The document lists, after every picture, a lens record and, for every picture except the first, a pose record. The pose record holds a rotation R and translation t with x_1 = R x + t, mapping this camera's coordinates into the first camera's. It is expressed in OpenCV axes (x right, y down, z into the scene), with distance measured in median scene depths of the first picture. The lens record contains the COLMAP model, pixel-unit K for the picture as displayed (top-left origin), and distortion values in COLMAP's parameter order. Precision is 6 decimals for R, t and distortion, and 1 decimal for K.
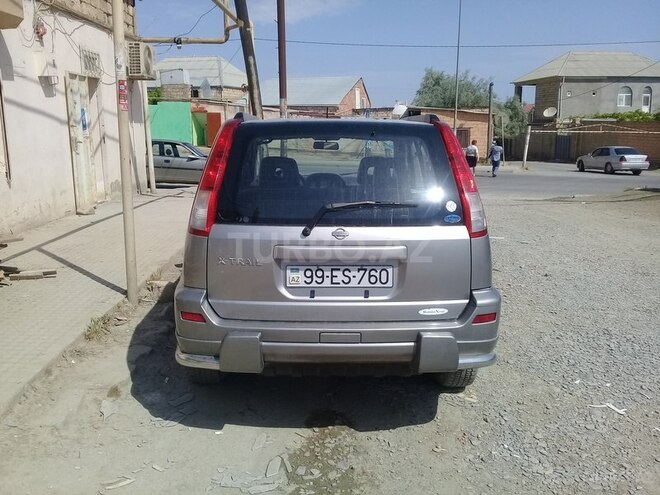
lens RADIAL K [[593.5, 0, 330.0], [0, 593.5, 247.5], [0, 0, 1]] dist [-0.011579, -0.008581]
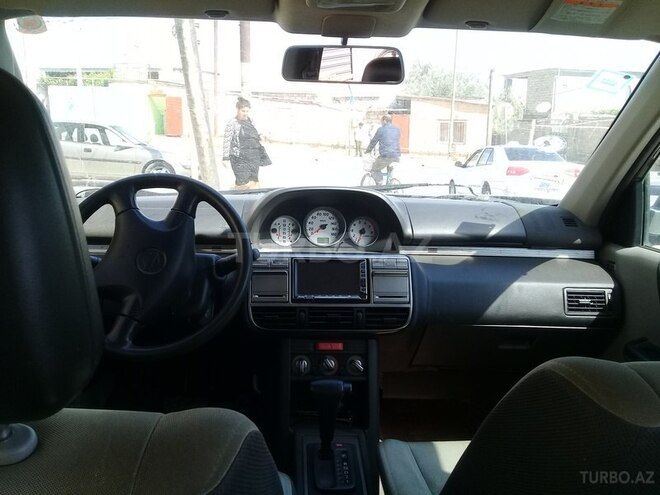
lens RADIAL K [[593.5, 0, 330.0], [0, 593.5, 247.5], [0, 0, 1]] dist [-0.011579, -0.008581]
pose [[0.998982, 0.011922, 0.043499, -0.002648], [-0.012309, 0.999887, 0.008635, -0.016218], [-0.043391, -0.009162, 0.999016, 0.116965]]
